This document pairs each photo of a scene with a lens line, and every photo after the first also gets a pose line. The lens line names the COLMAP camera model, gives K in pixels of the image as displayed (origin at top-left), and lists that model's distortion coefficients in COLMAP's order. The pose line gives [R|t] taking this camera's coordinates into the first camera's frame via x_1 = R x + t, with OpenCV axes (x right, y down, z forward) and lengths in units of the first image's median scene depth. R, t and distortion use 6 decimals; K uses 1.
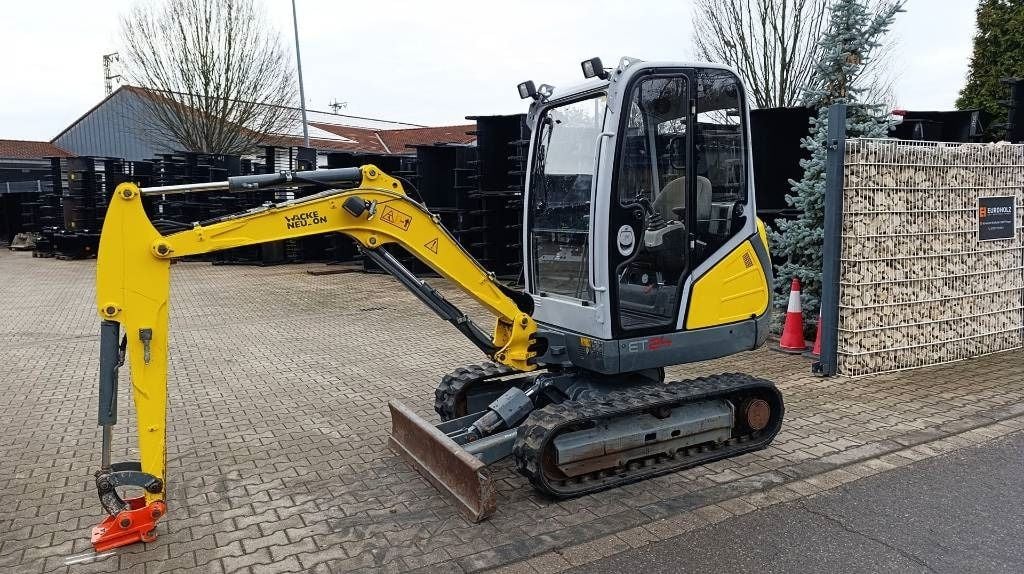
lens RADIAL K [[704.4, 0, 524.4], [0, 704.4, 286.8], [0, 0, 1]] dist [0.043076, -0.051416]
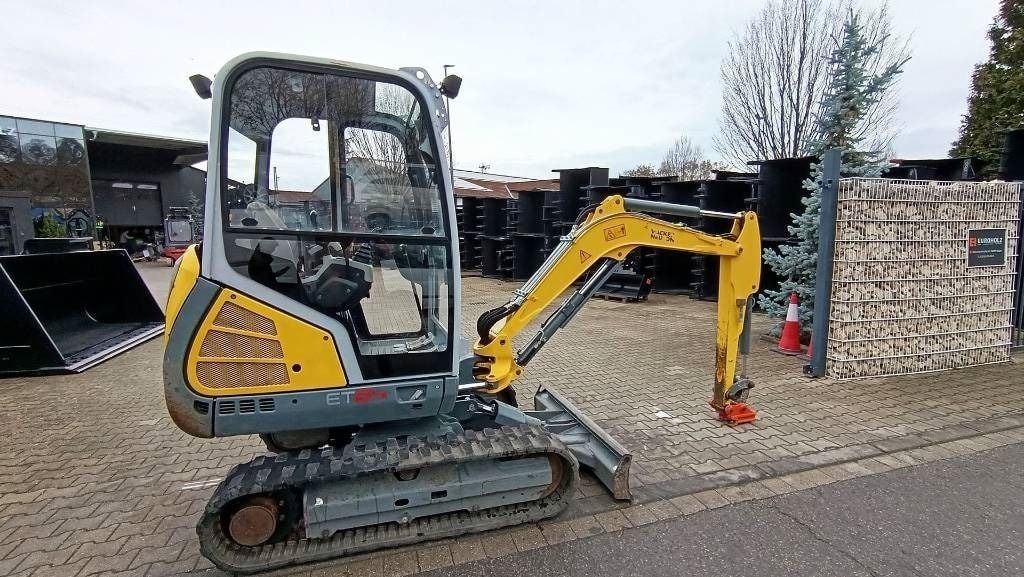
lens RADIAL K [[468.1, 0, 513.8], [0, 468.1, 289.0], [0, 0, 1]] dist [-0.007439, 0.005480]
pose [[0.979948, 0.033388, -0.196435, 0.100371], [-0.032584, 0.999442, 0.007326, -0.015734], [0.196570, -0.000778, 0.980489, 0.166313]]
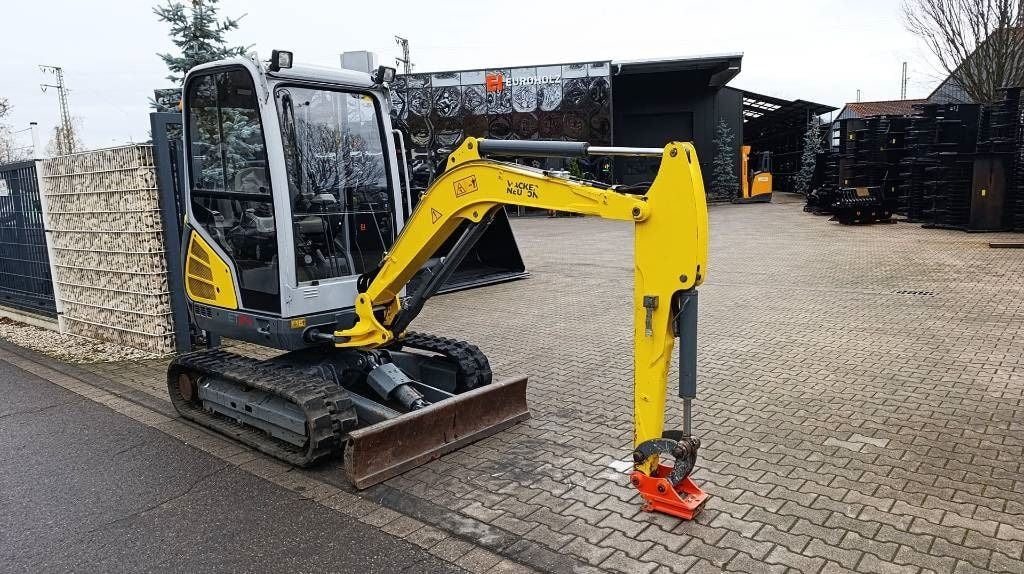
lens RADIAL K [[704.4, 0, 513.2], [0, 704.4, 287.2], [0, 0, 1]] dist [0.043076, -0.051416]
pose [[0.355510, 0.141023, -0.923973, 0.897682], [-0.079004, 0.989548, 0.120634, -0.085734], [0.931328, 0.030111, 0.362935, 0.631592]]
